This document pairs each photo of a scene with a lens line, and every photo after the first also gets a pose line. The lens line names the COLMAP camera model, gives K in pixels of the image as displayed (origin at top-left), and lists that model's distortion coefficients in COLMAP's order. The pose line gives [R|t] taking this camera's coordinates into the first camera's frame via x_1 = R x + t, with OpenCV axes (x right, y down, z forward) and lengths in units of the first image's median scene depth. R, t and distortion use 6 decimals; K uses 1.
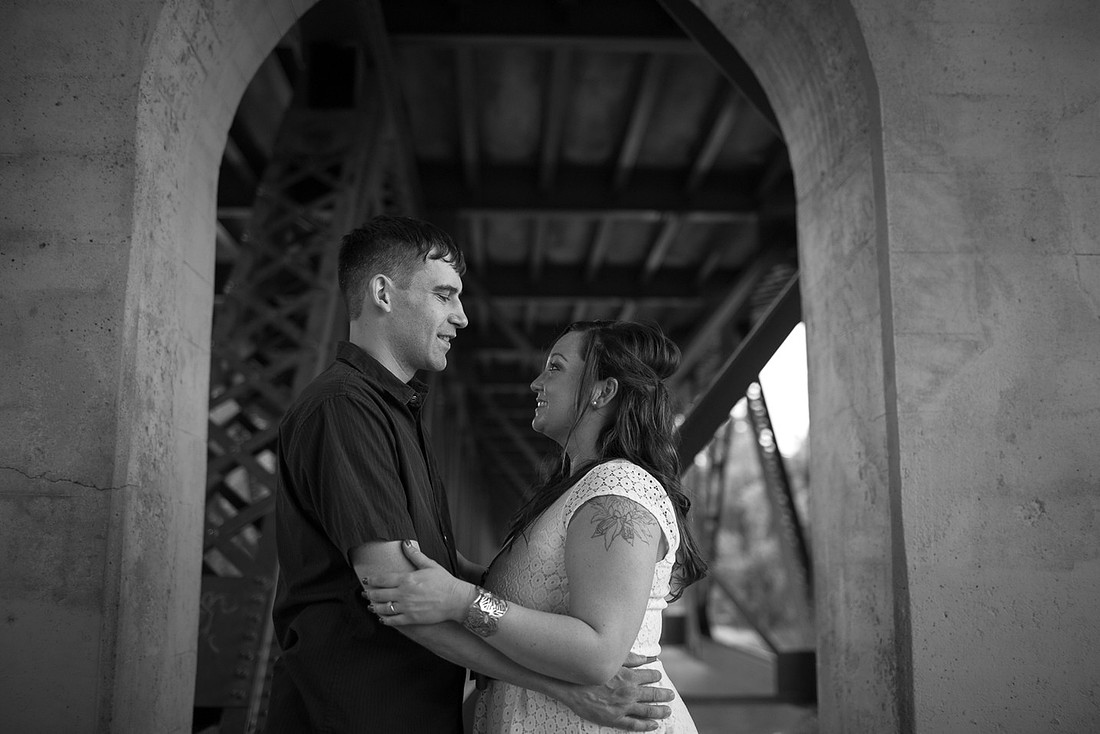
lens RADIAL K [[1047.1, 0, 550.1], [0, 1047.1, 367.2], [0, 0, 1]] dist [-0.040575, 0.000000]
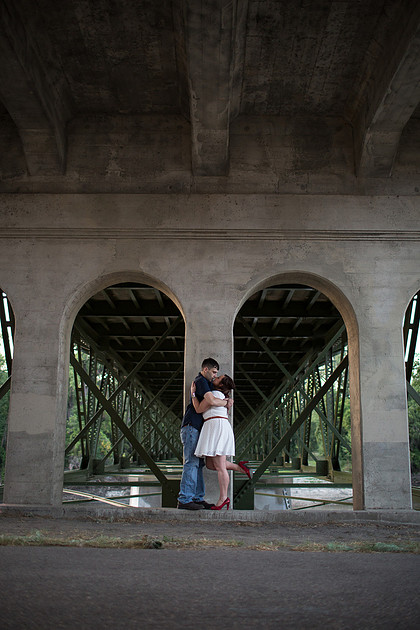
lens RADIAL K [[599.7, 0, 210.0], [0, 599.7, 314.9], [0, 0, 1]] dist [-0.040575, 0.000000]
pose [[0.997950, -0.004425, -0.063845, -0.279421], [0.002975, 0.999736, -0.022791, -0.254365], [0.063929, 0.022555, 0.997700, -2.267962]]
